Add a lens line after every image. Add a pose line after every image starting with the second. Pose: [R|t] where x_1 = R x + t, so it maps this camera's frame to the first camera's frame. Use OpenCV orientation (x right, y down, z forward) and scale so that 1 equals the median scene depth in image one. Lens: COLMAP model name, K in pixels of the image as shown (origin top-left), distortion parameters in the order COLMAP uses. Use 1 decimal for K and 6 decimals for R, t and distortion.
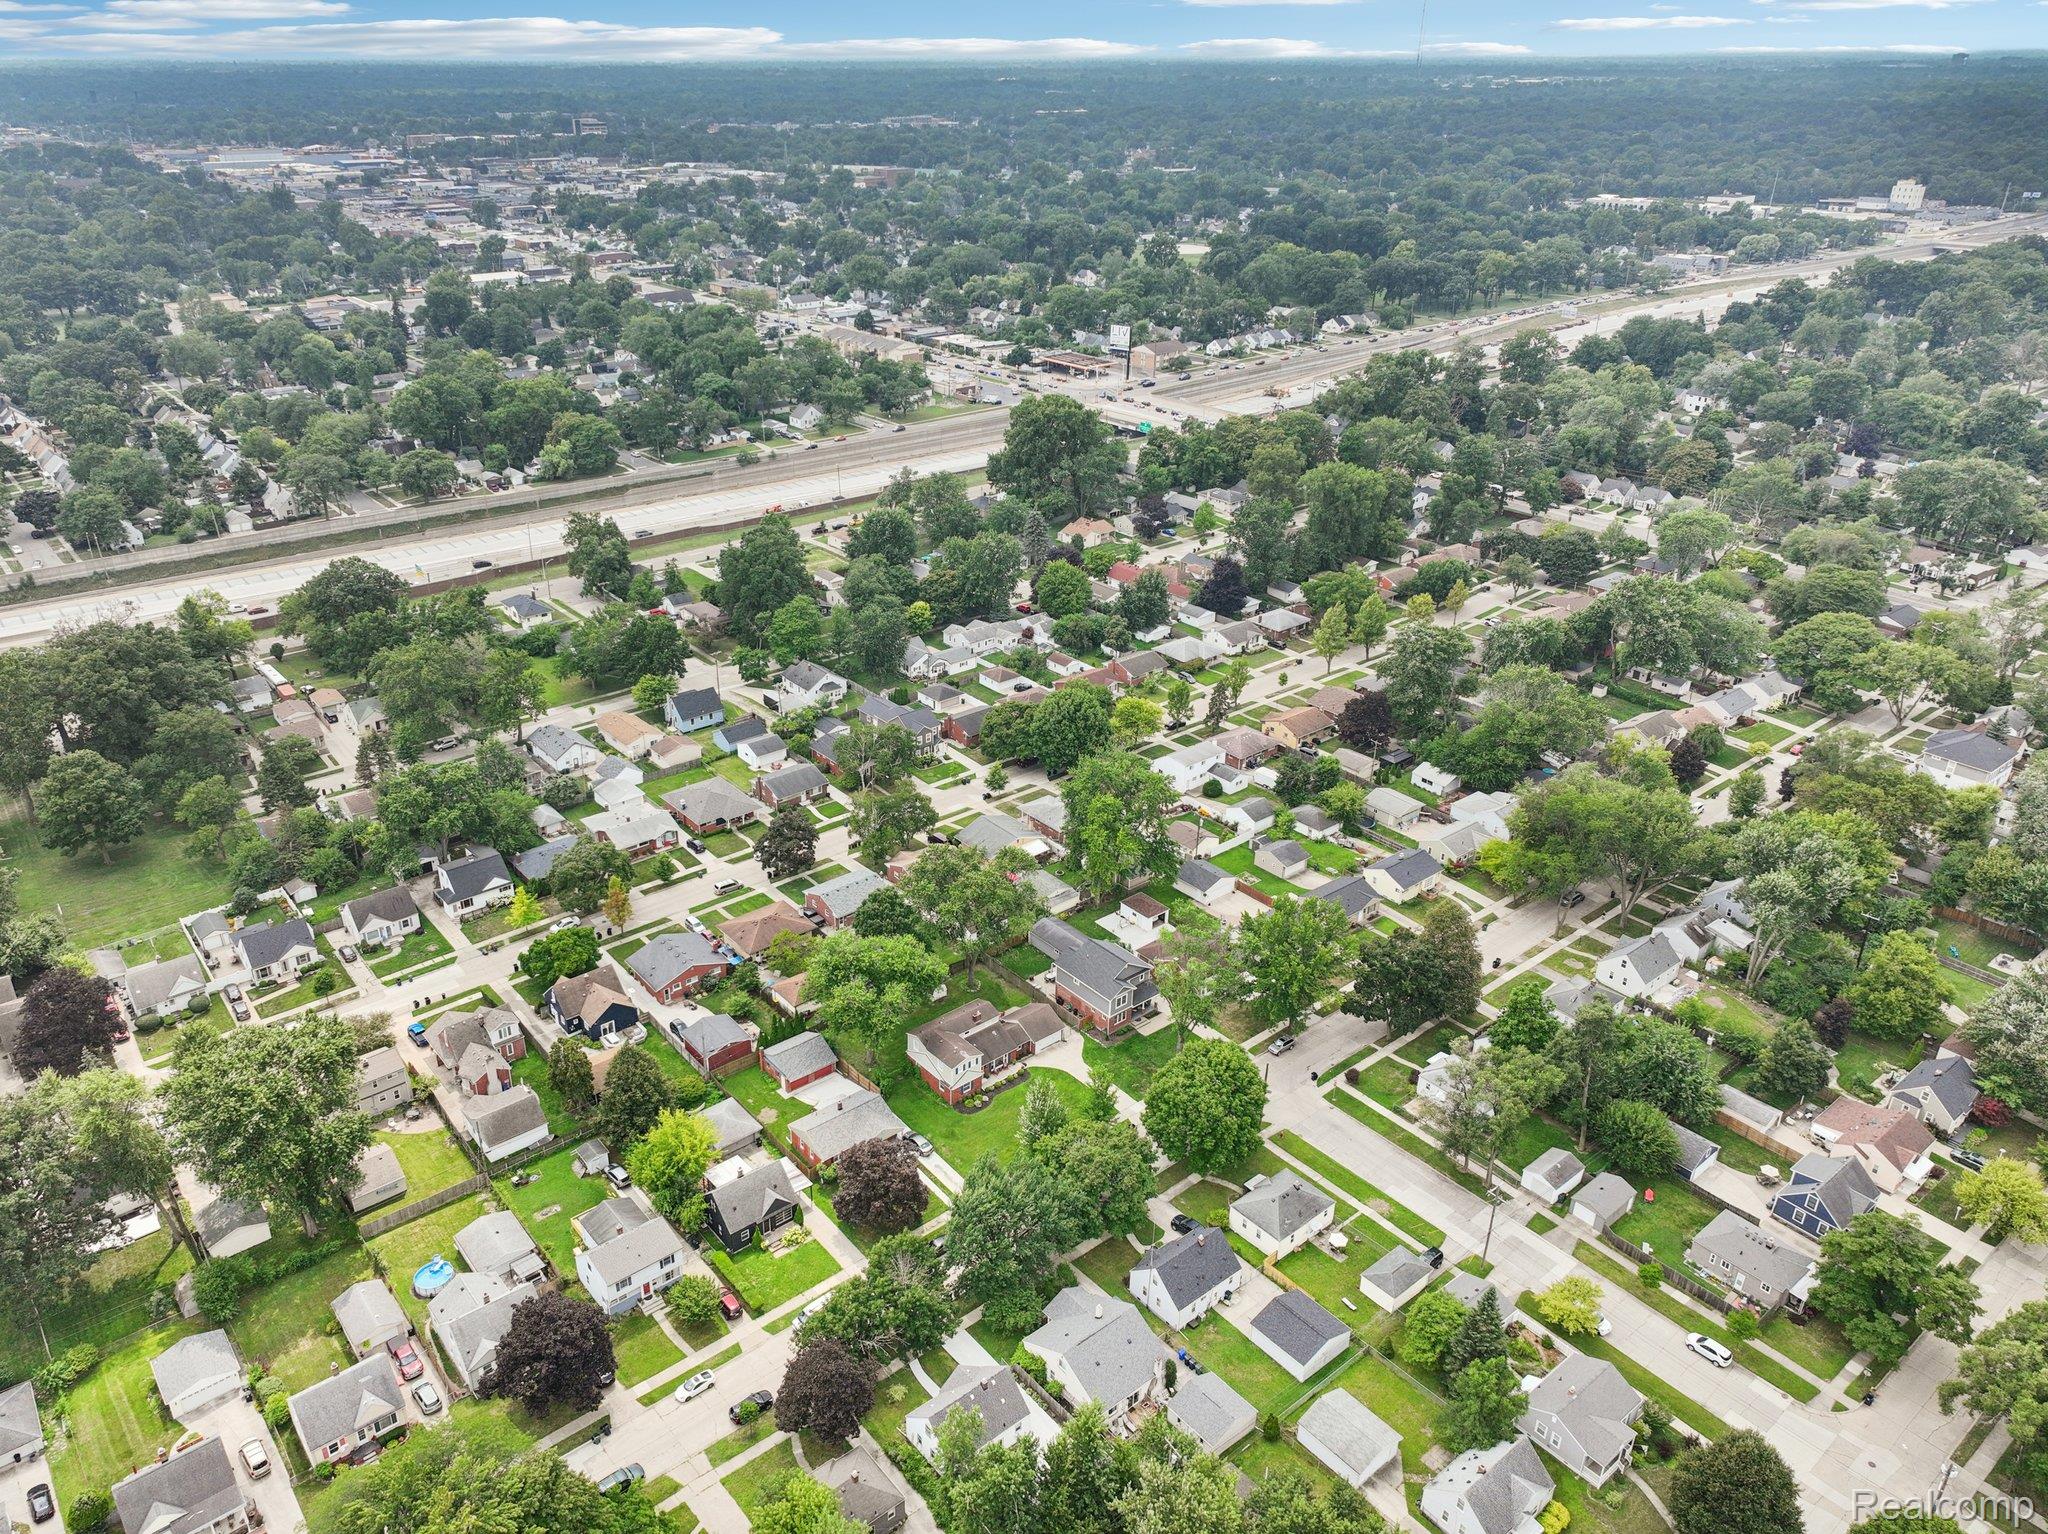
lens RADIAL K [[1442.0, 0, 1024.0], [0, 1442.0, 767.0], [0, 0, 1]] dist [0.004138, 0.010282]
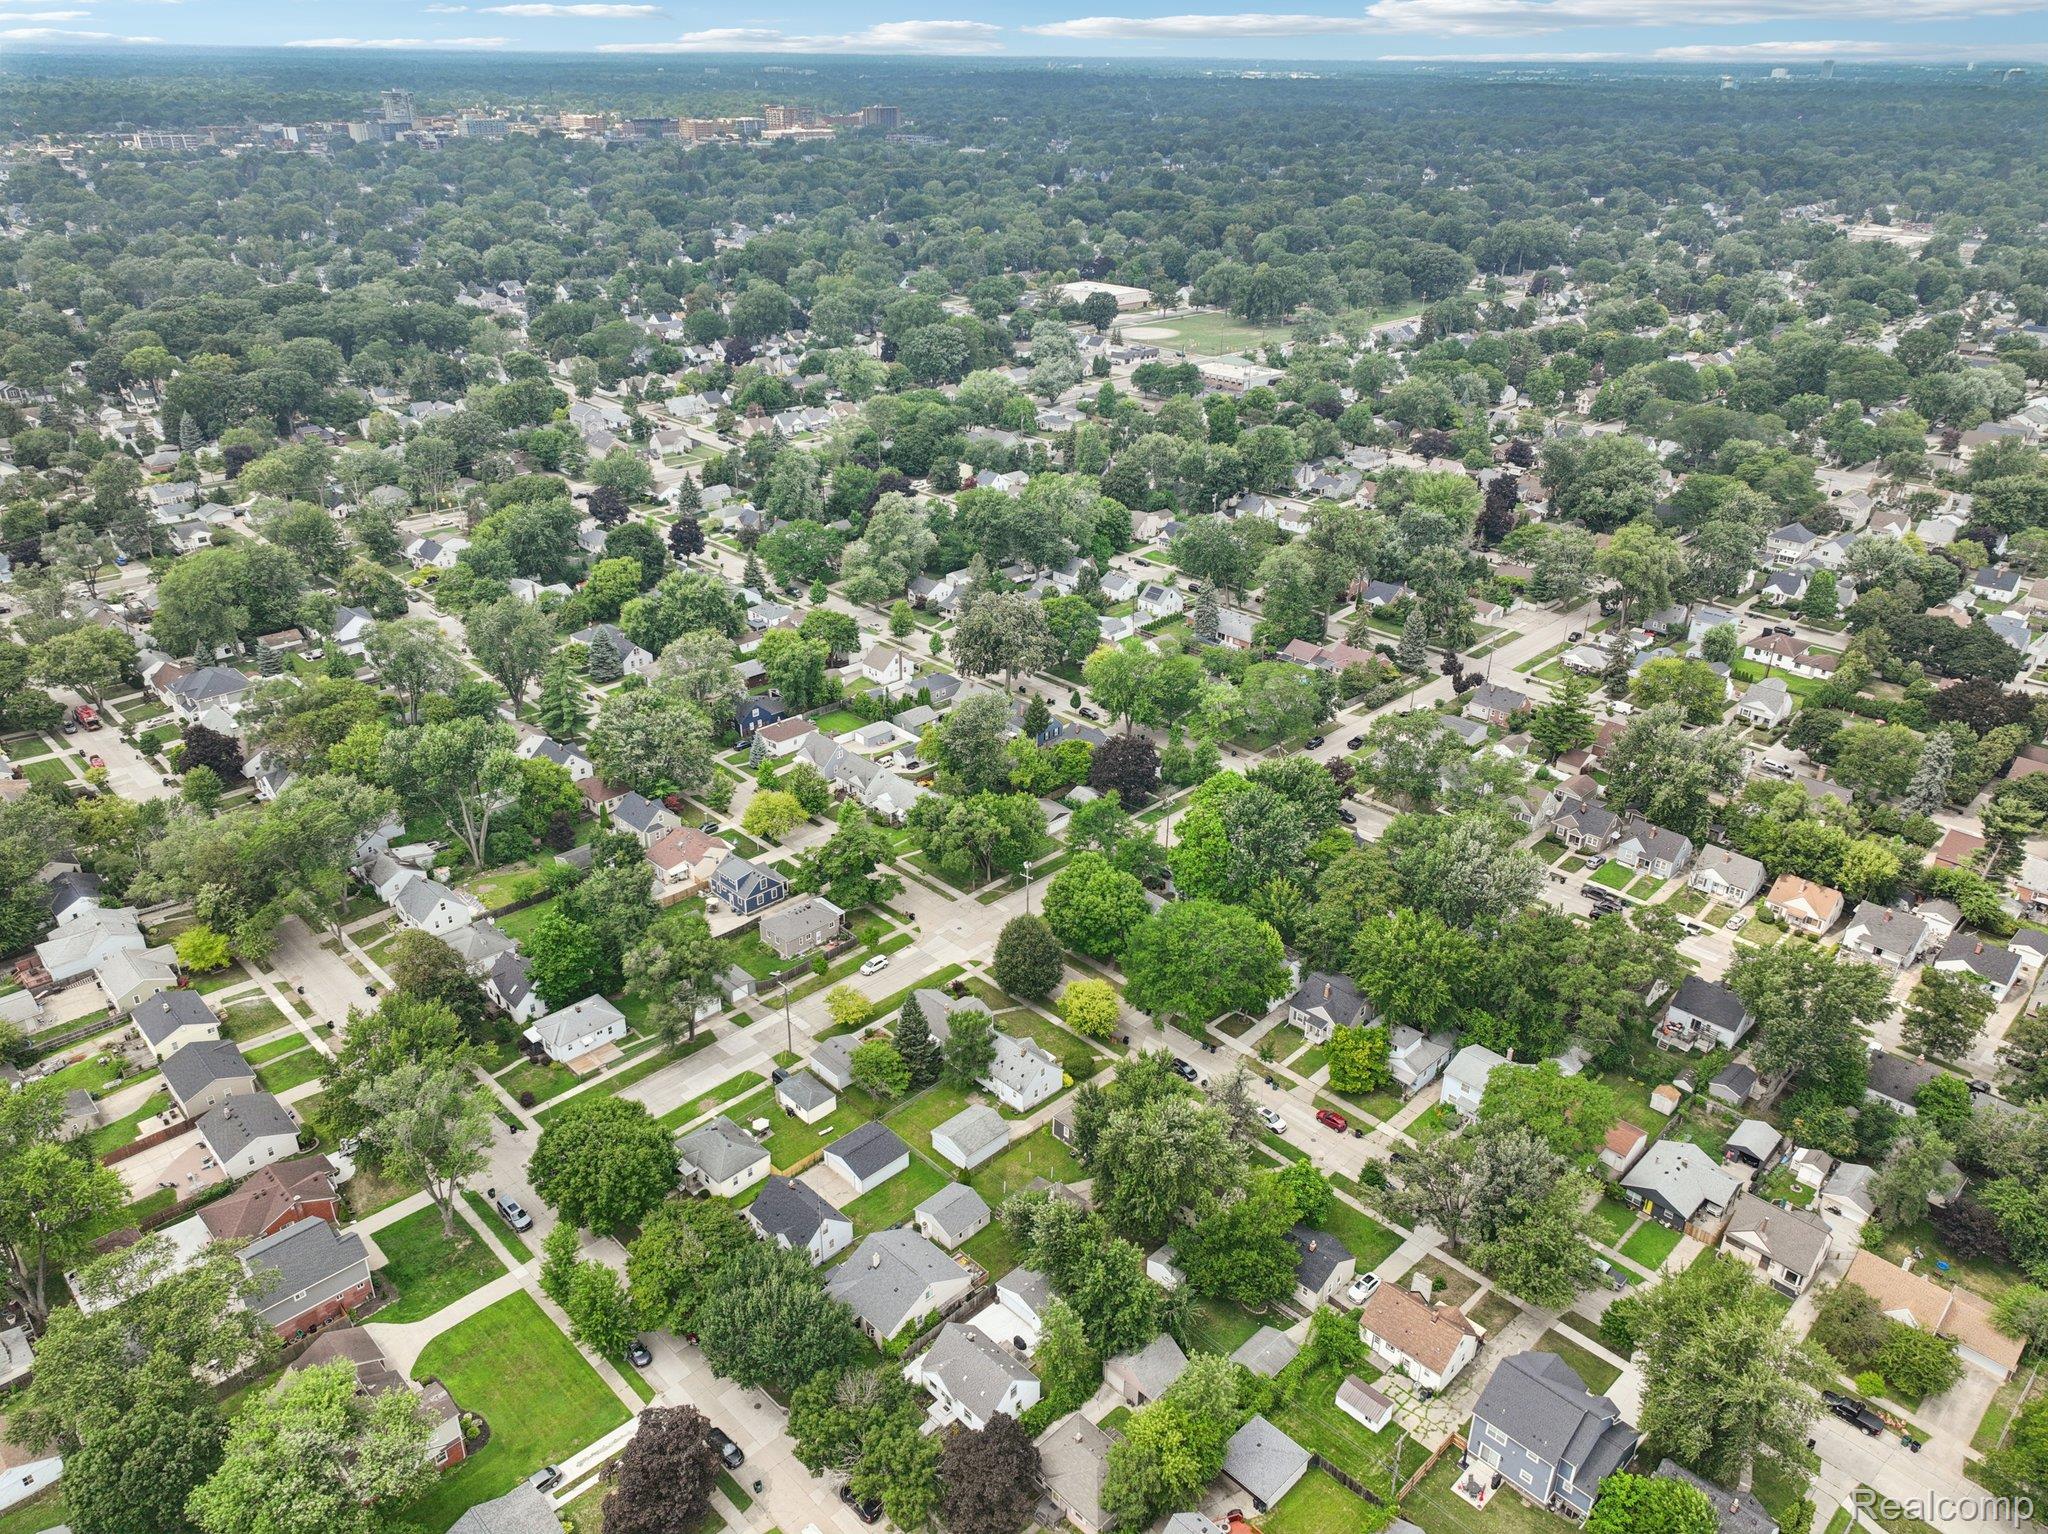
lens RADIAL K [[1446.5, 0, 1018.0], [0, 1446.5, 761.9], [0, 0, 1]] dist [0.008180, 0.004663]
pose [[-0.086282, -0.438833, 0.894417, -0.403451], [0.430518, 0.793192, 0.430699, -0.172303], [-0.898449, 0.422224, 0.120487, 0.347469]]
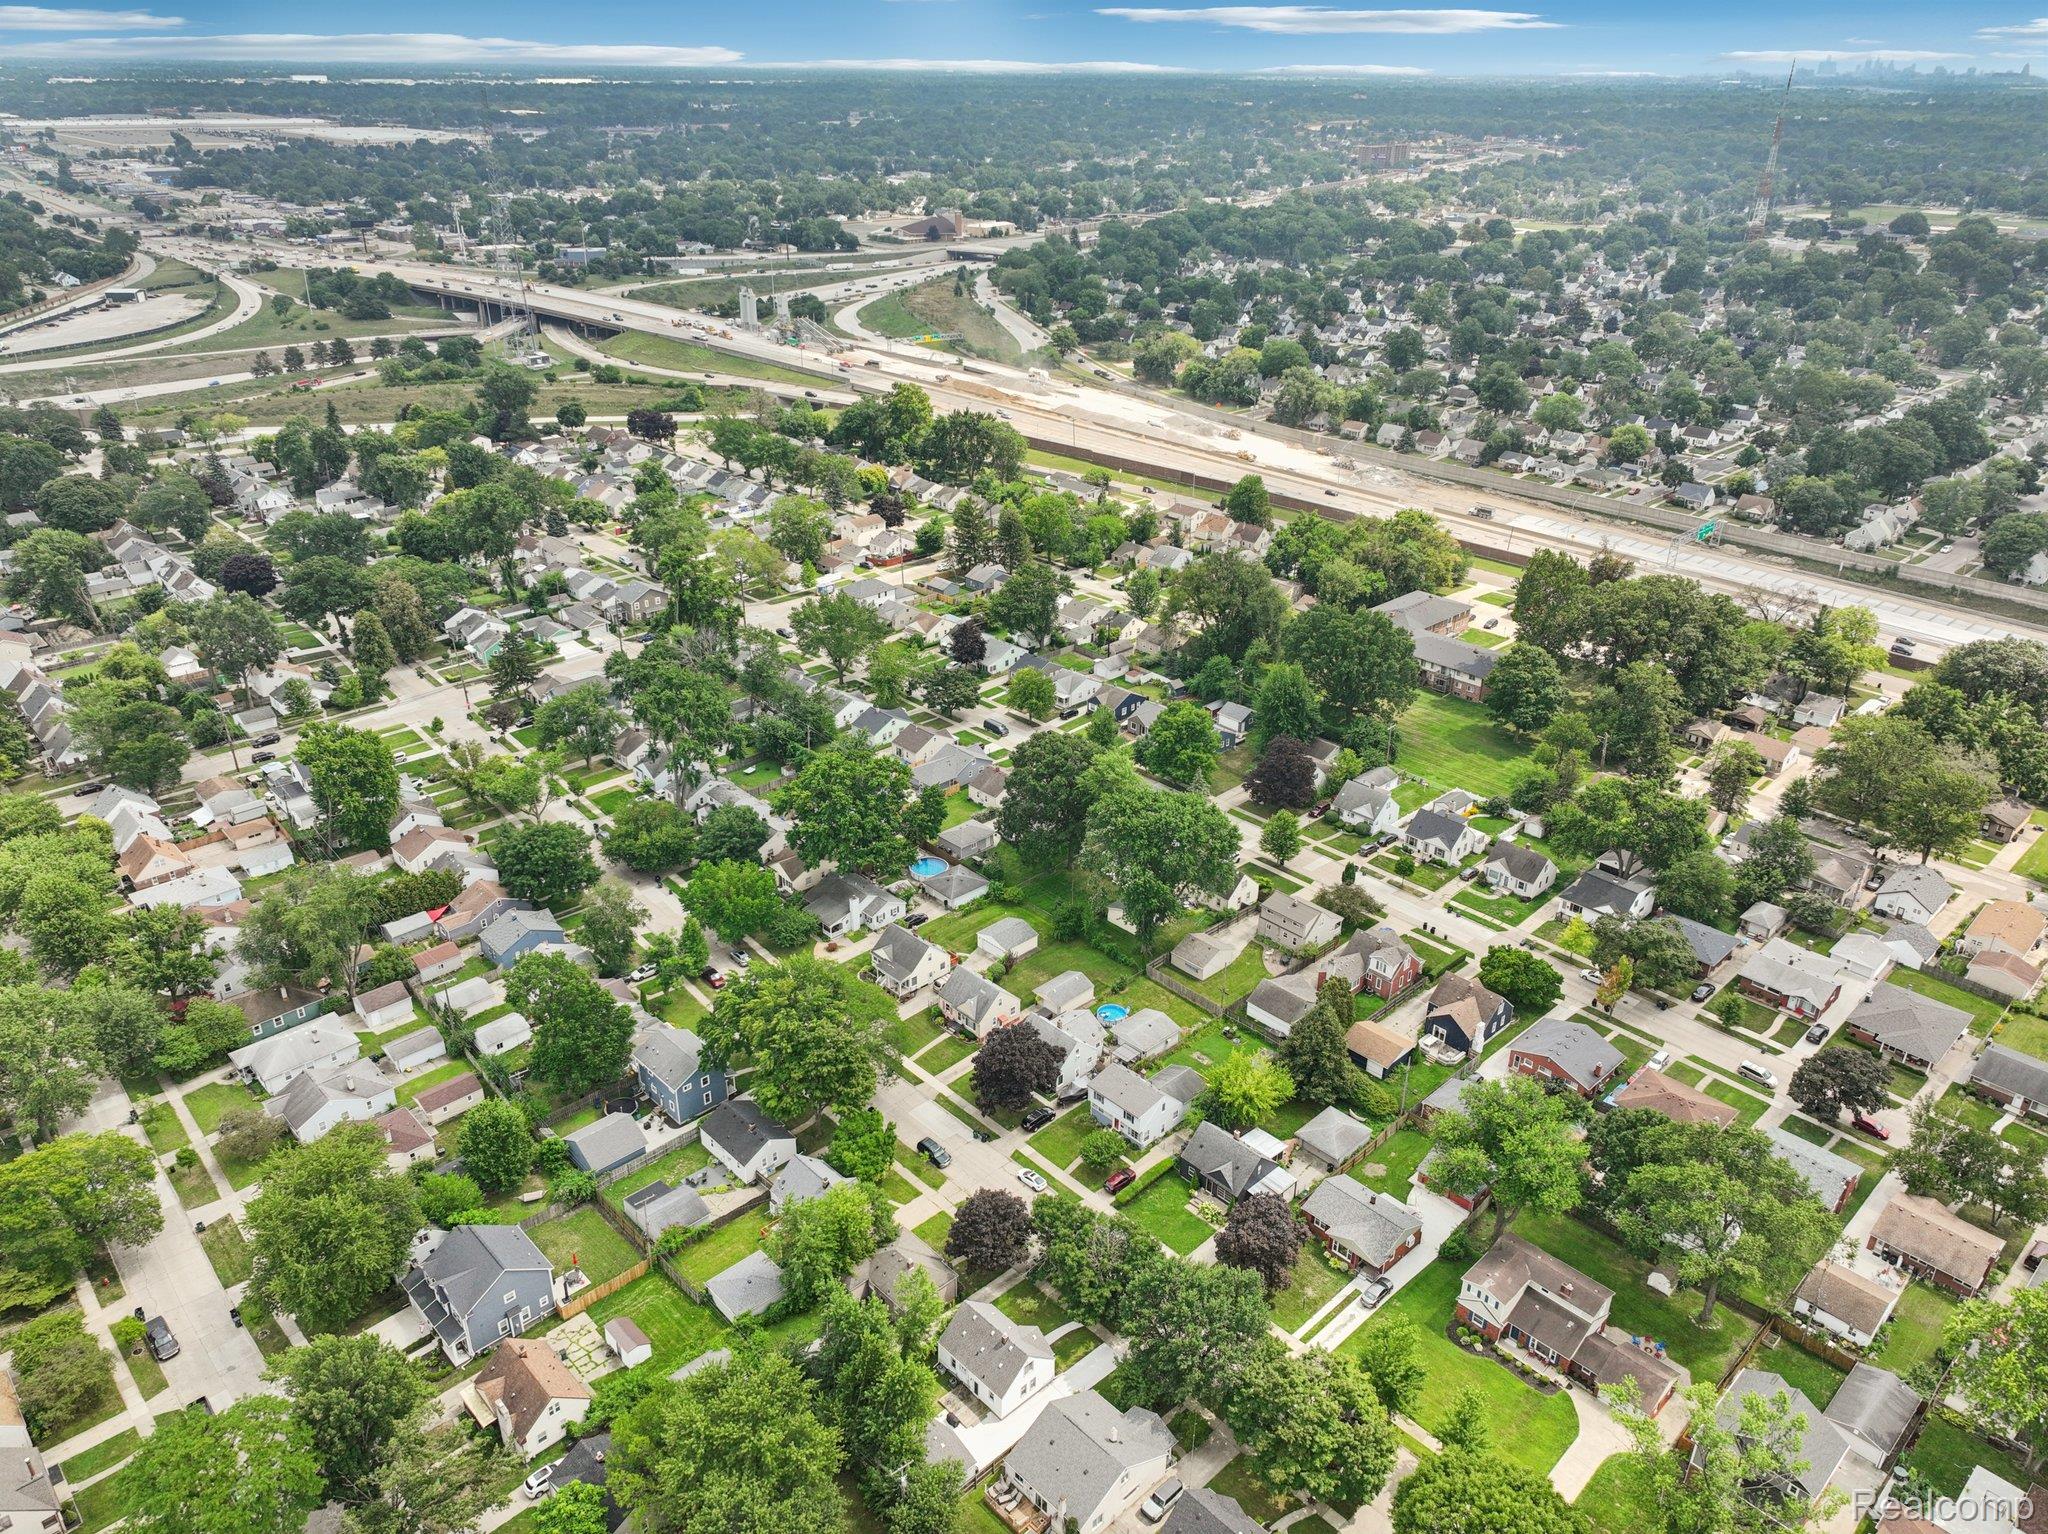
lens RADIAL K [[1460.1, 0, 1040.3], [0, 1460.1, 762.1], [0, 0, 1]] dist [0.001313, 0.010269]
pose [[0.076519, 0.433390, -0.897952, 0.381832], [-0.452174, 0.817740, 0.356145, -0.153409], [0.888641, 0.378779, 0.258540, 0.308011]]
